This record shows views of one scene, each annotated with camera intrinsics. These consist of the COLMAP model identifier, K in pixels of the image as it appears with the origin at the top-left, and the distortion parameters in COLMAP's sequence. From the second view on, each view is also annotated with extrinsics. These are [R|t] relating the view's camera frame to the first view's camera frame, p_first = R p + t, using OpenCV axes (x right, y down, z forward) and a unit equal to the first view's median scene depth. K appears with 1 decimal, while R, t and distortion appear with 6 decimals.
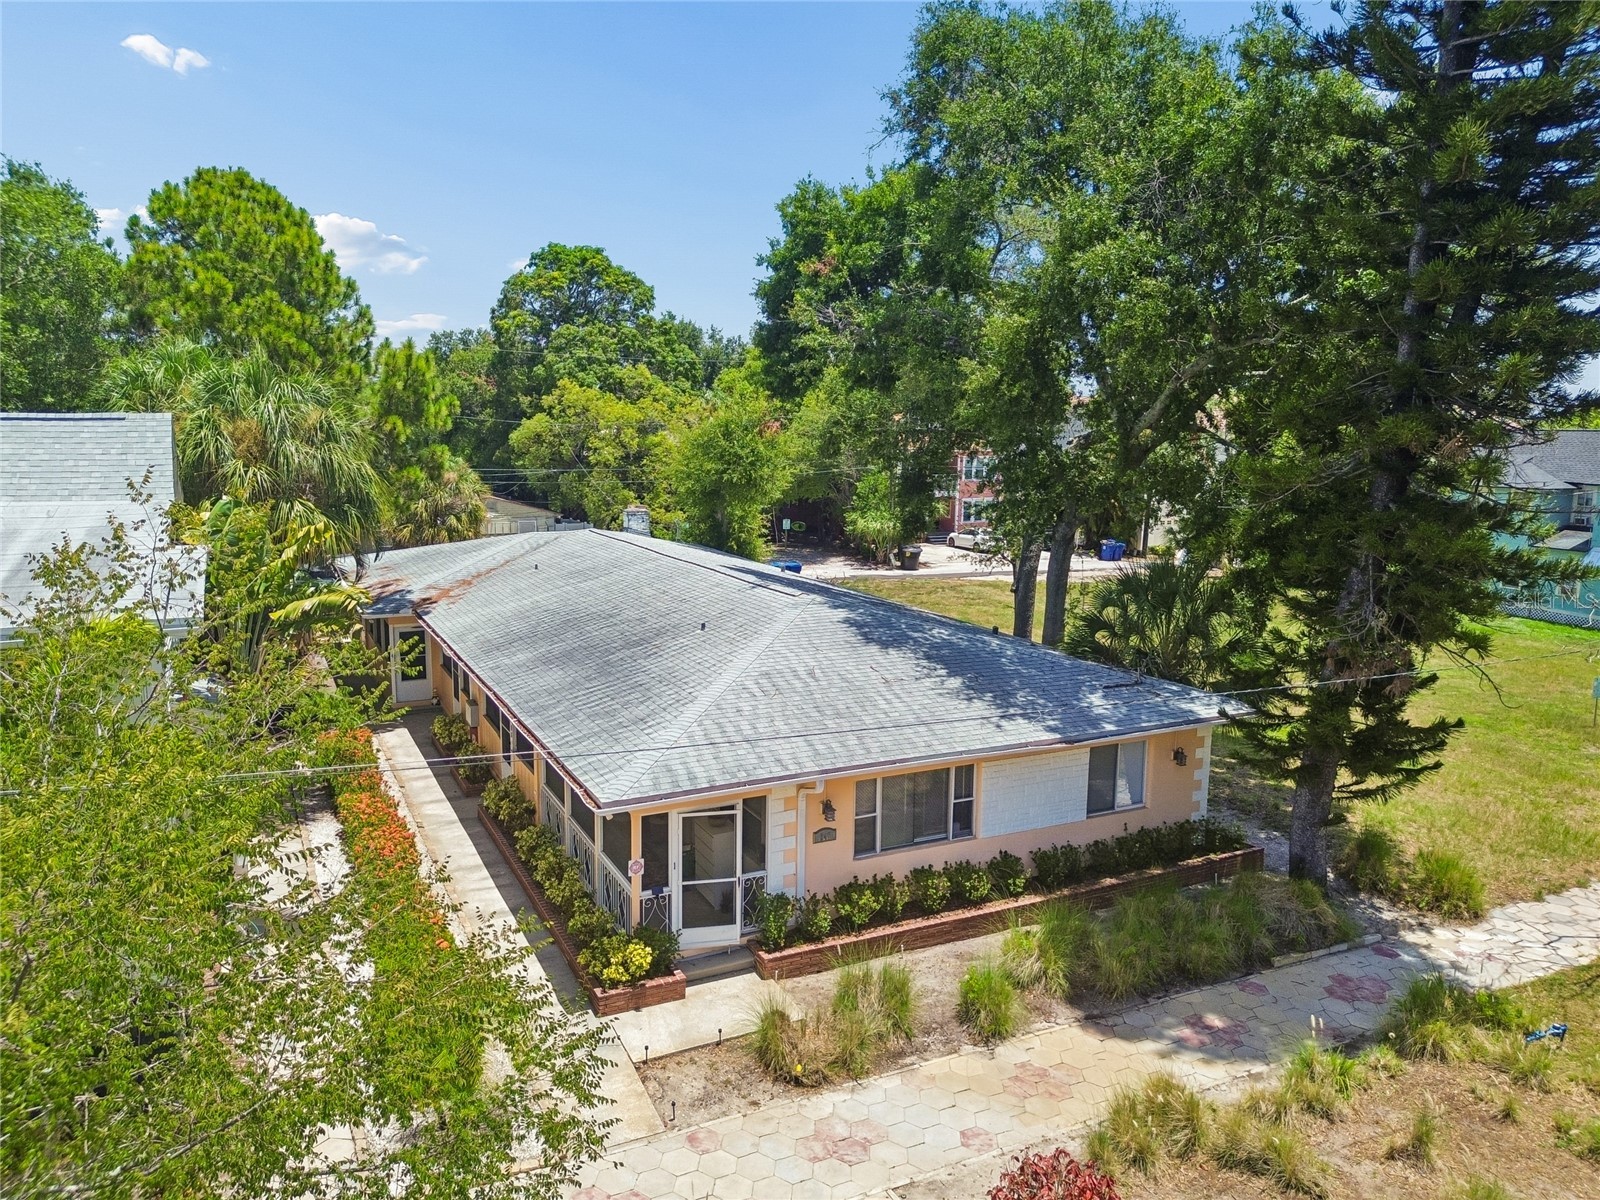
lens RADIAL K [[1134.9, 0, 806.3], [0, 1134.9, 507.6], [0, 0, 1]] dist [0.004215, 0.002979]
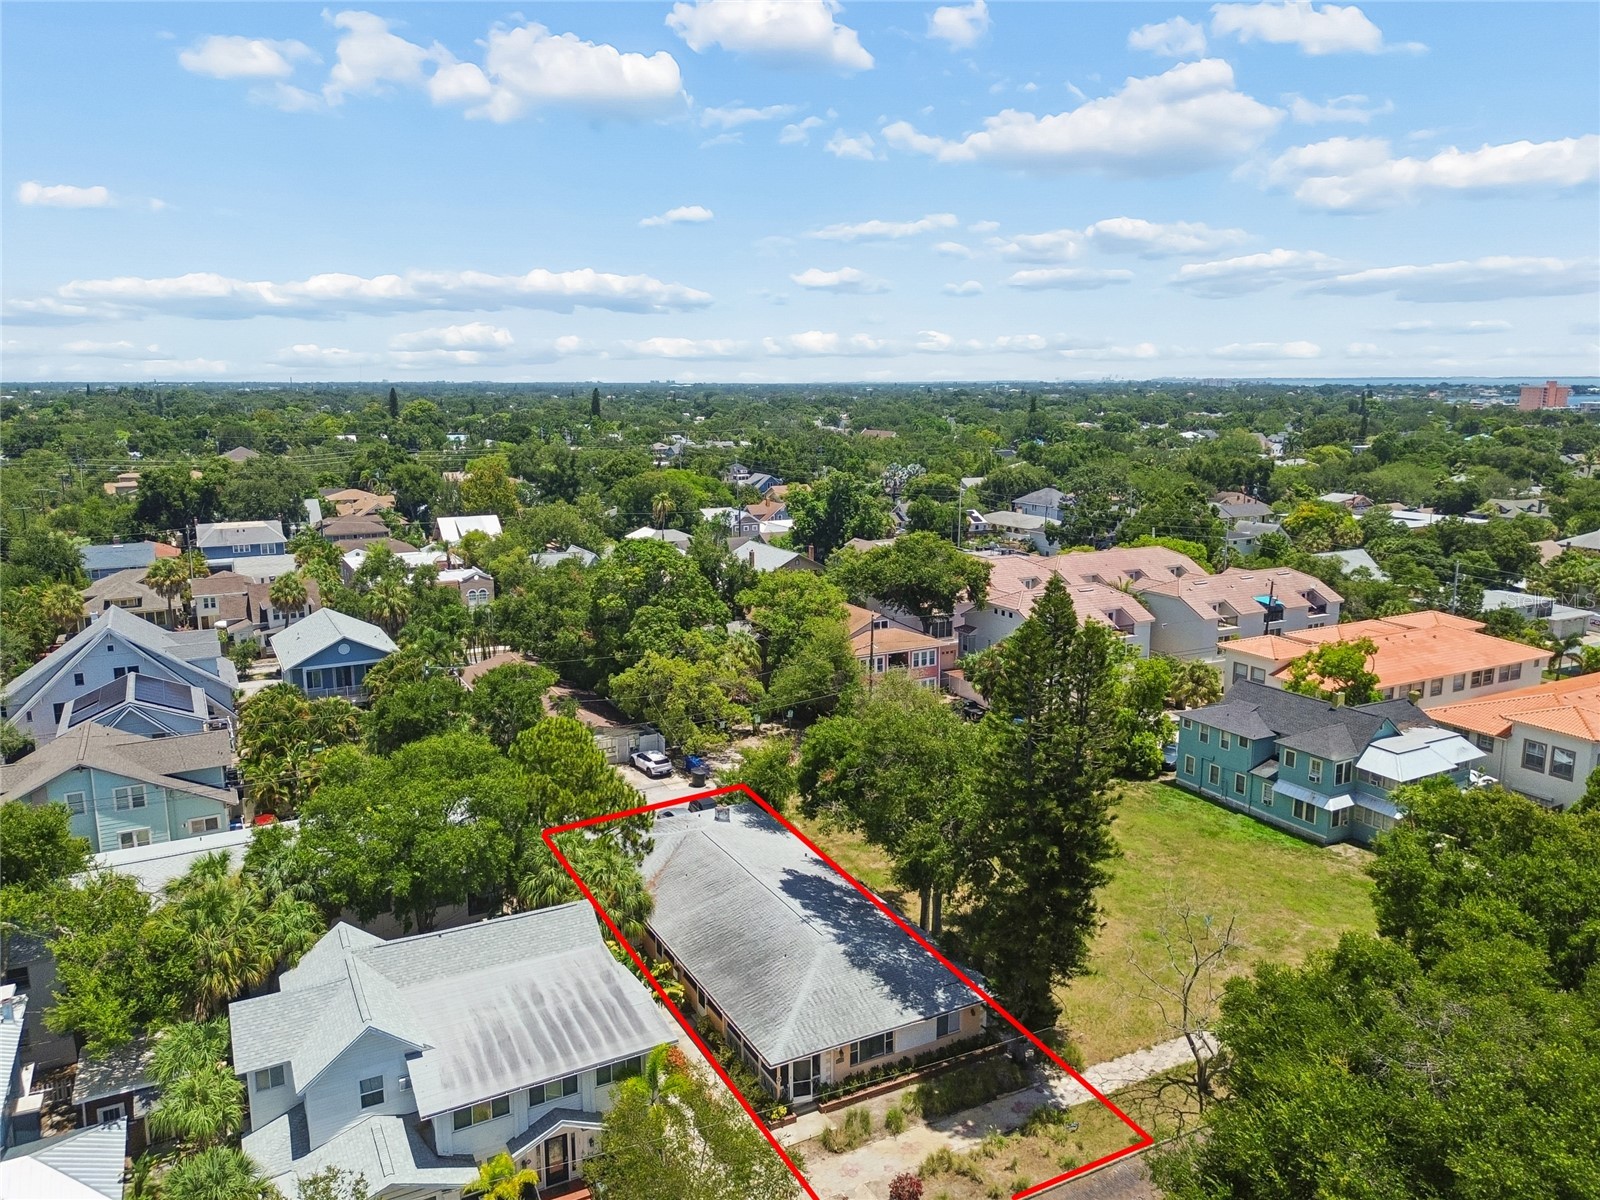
lens RADIAL K [[1101.4, 0, 819.3], [0, 1101.4, 568.6], [0, 0, 1]] dist [0.072850, -0.097518]
pose [[0.999290, -0.013585, 0.035133, -0.119196], [0.011182, 0.997643, 0.067704, -1.148857], [-0.035970, -0.067263, 0.997087, -1.731337]]
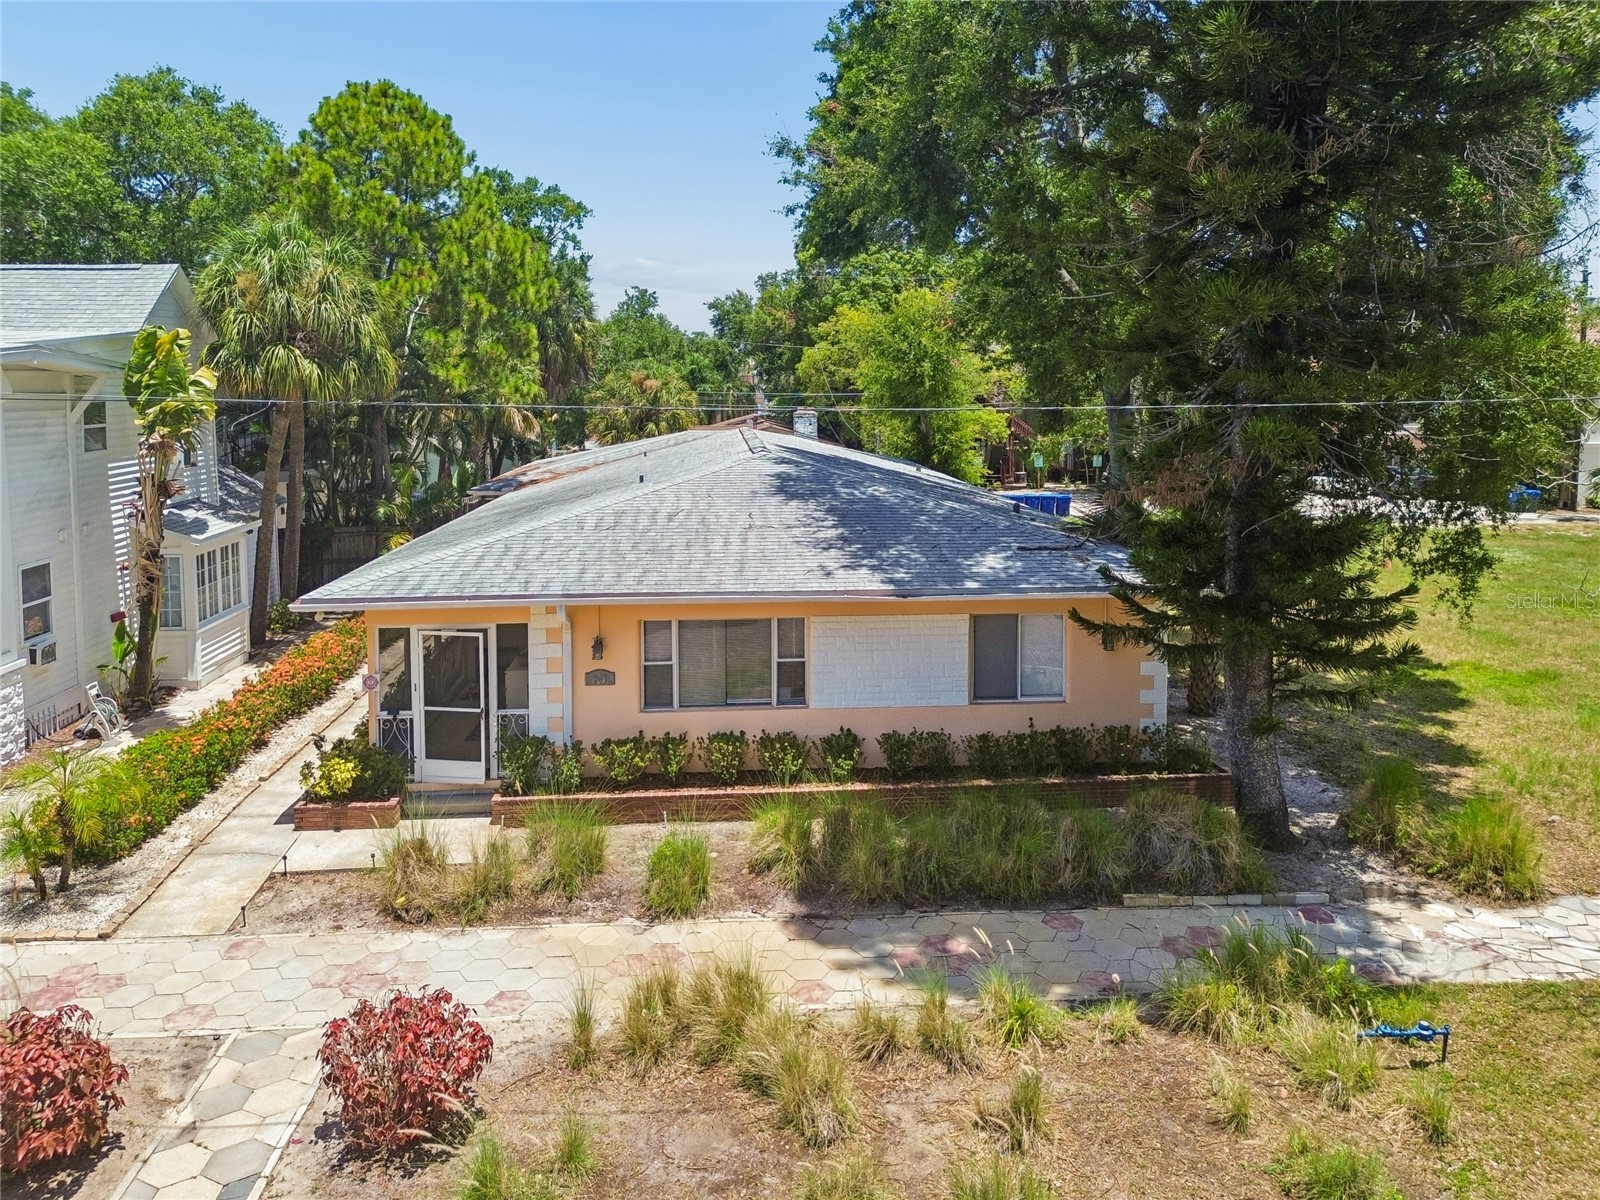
lens RADIAL K [[1177.7, 0, 828.2], [0, 1177.7, 402.9], [0, 0, 1]] dist [0.037266, -0.024402]
pose [[0.930223, -0.010345, -0.366850, 0.526893], [-0.014360, 0.997811, -0.064550, 0.131451], [0.366715, 0.065314, 0.928038, 0.192419]]
